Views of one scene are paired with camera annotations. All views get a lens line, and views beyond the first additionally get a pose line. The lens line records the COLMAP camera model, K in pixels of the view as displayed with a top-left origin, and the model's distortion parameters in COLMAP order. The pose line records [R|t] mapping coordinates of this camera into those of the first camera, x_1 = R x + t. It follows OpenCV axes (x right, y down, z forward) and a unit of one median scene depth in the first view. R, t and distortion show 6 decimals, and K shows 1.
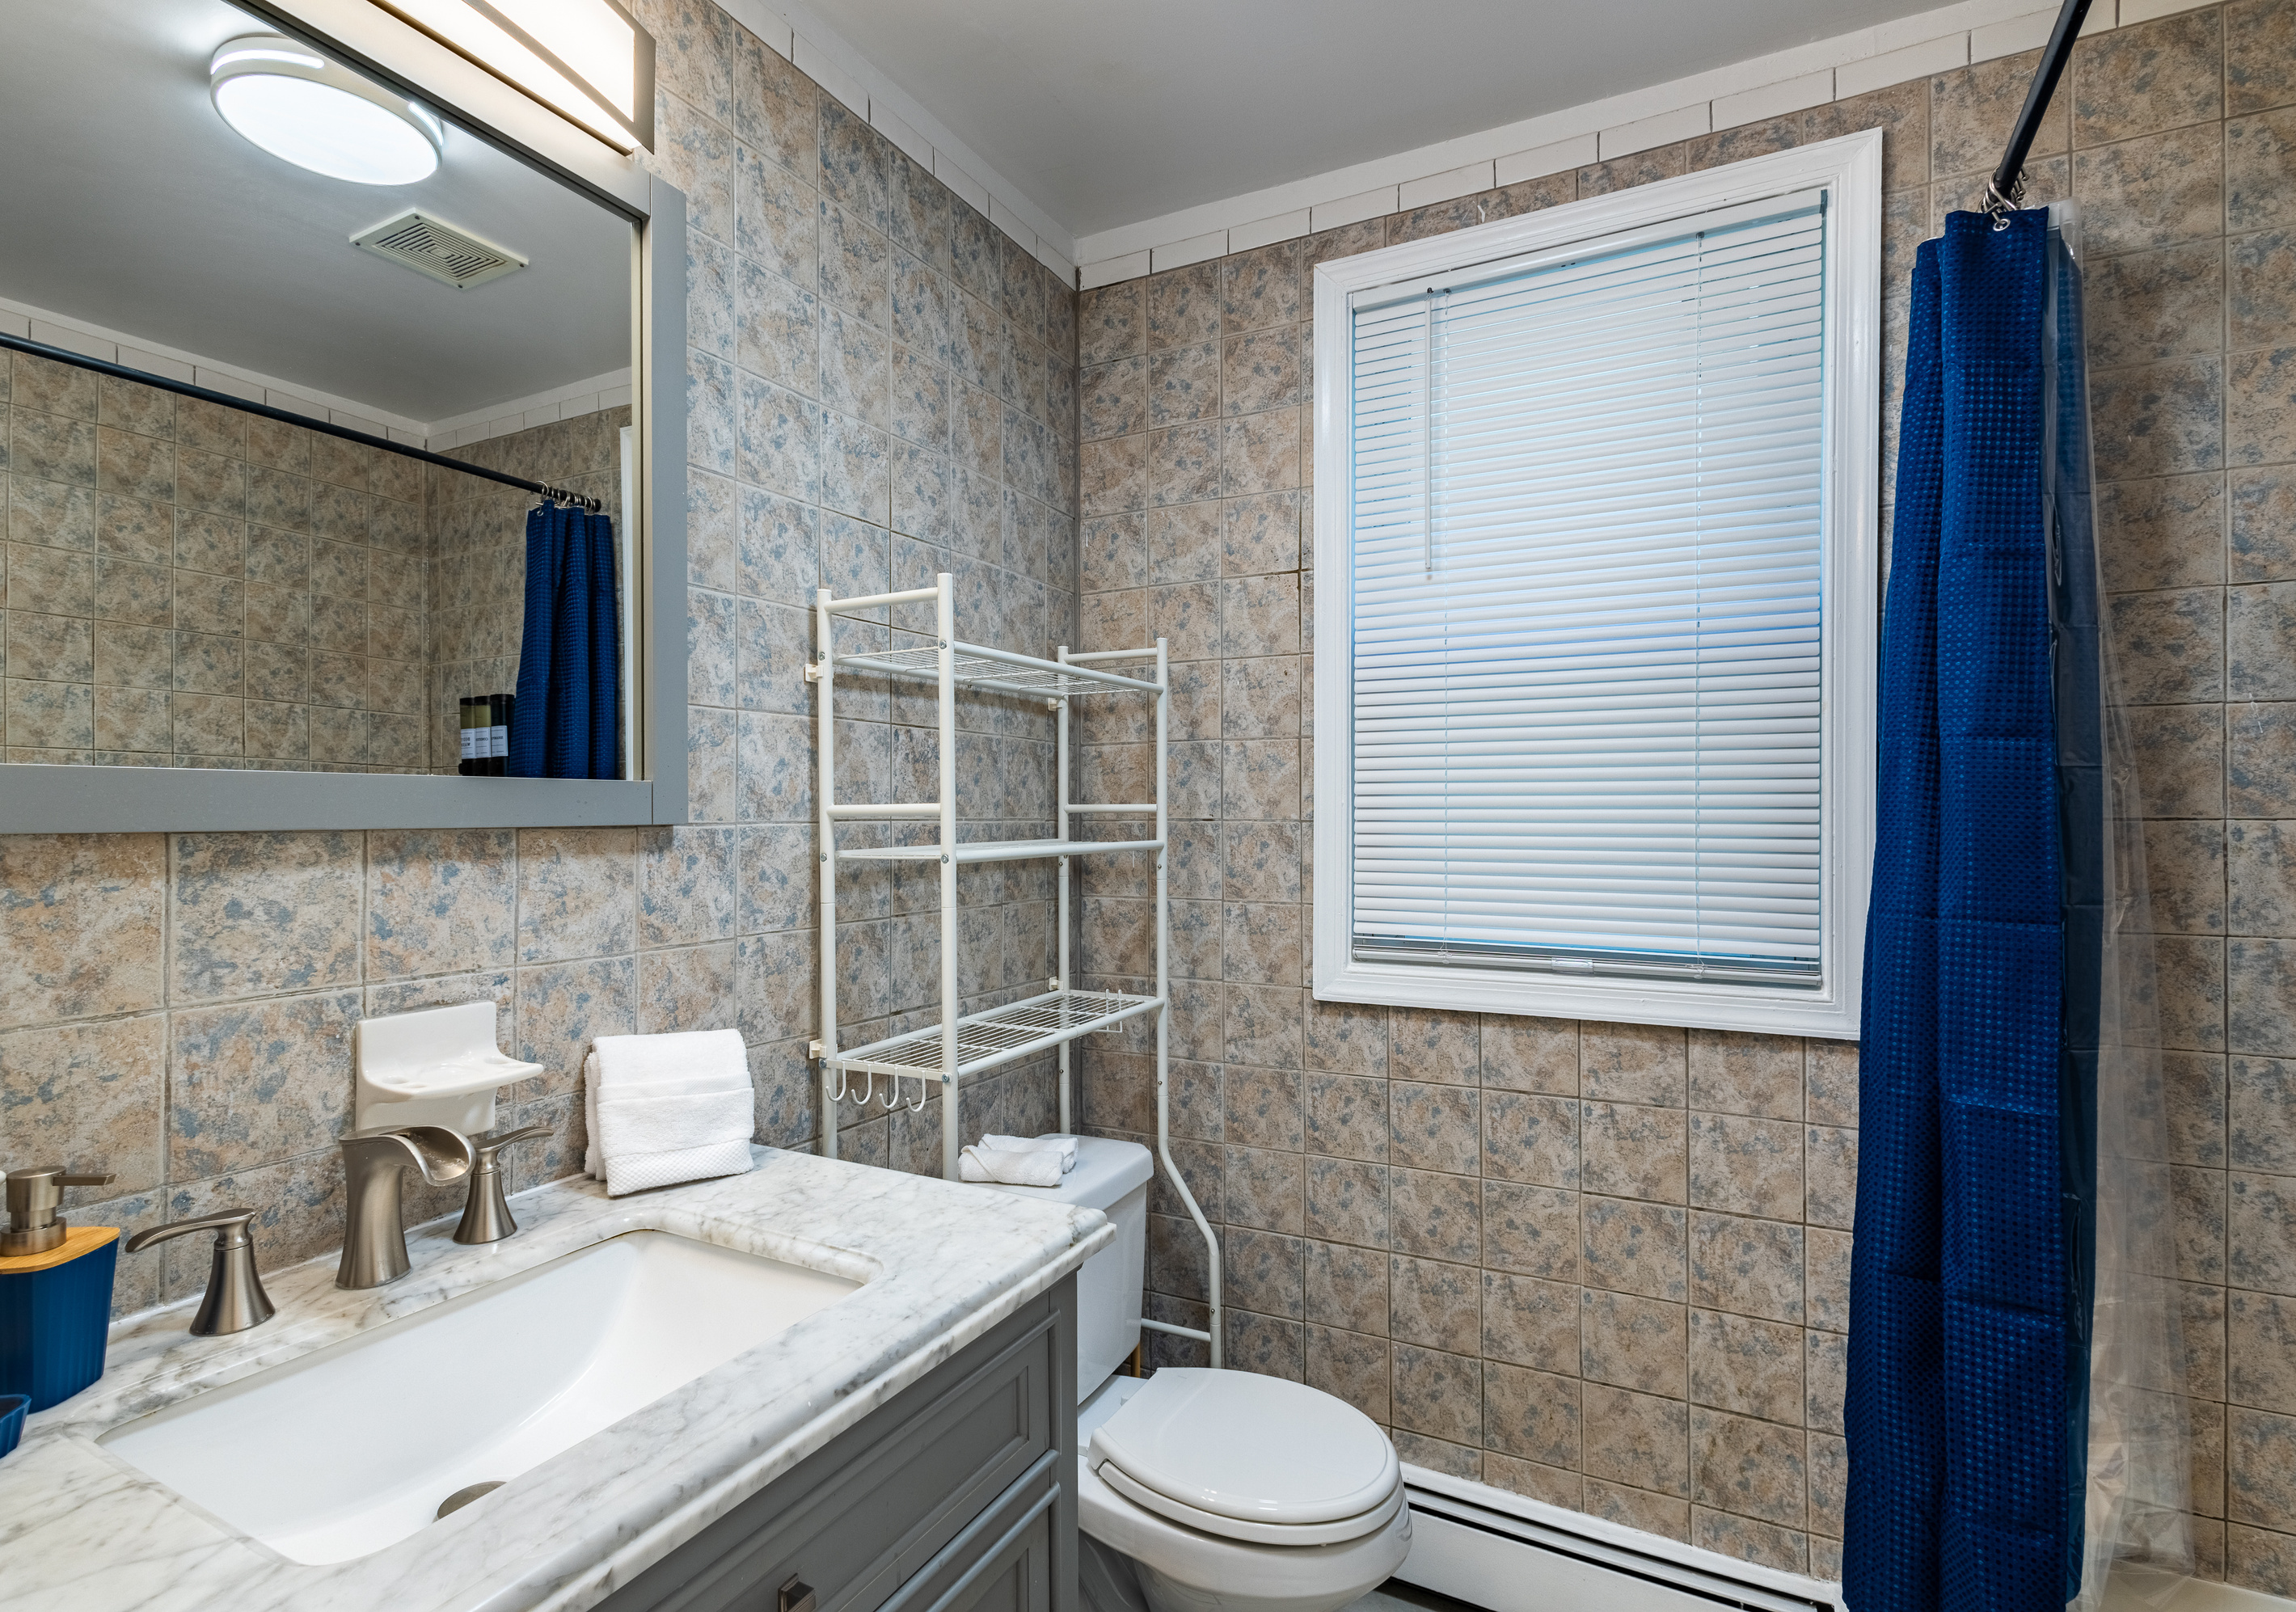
lens RADIAL K [[1104.8, 0, 1148.0], [0, 1104.8, 806.0], [0, 0, 1]] dist [0.000120, 0.000056]
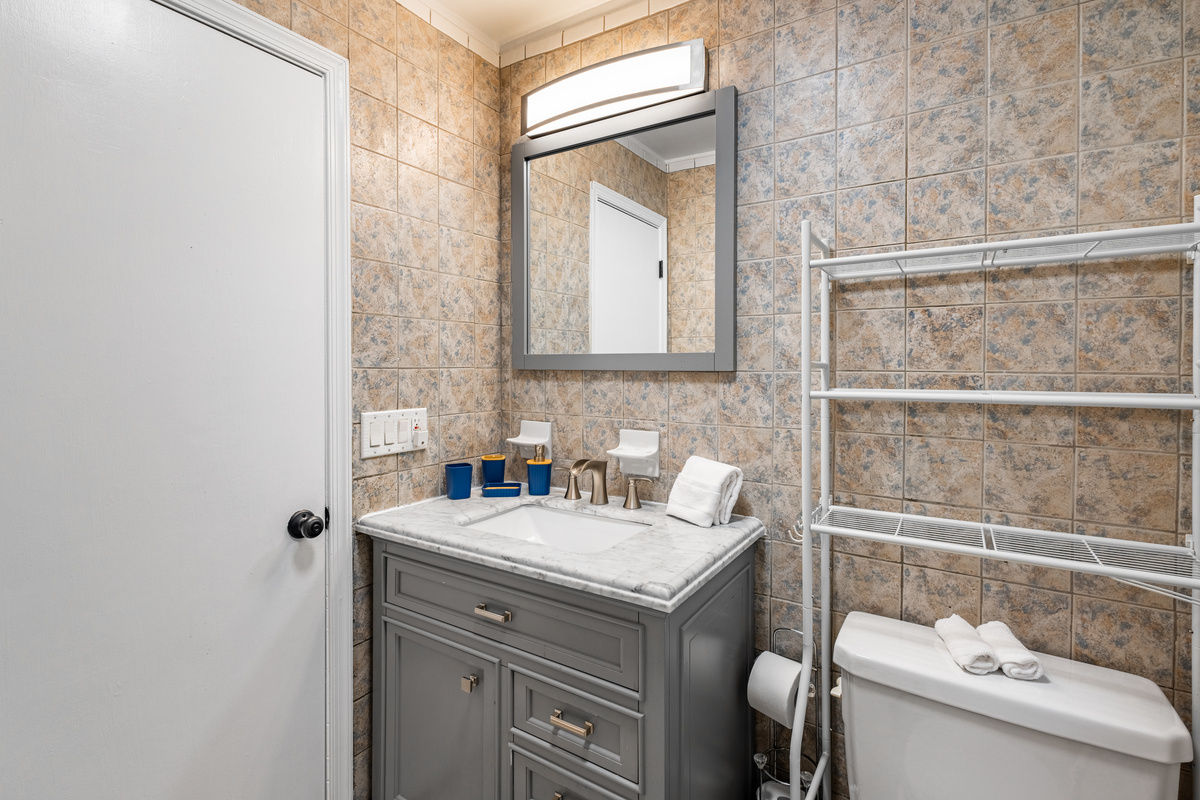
lens RADIAL K [[563.7, 0, 599.4], [0, 563.7, 371.3], [0, 0, 1]] dist [0.003146, 0.000165]
pose [[-0.079214, 0.012009, -0.996785, 0.755333], [0.002998, 0.999926, 0.011809, 0.002974], [0.996853, -0.002053, -0.079244, 0.850069]]
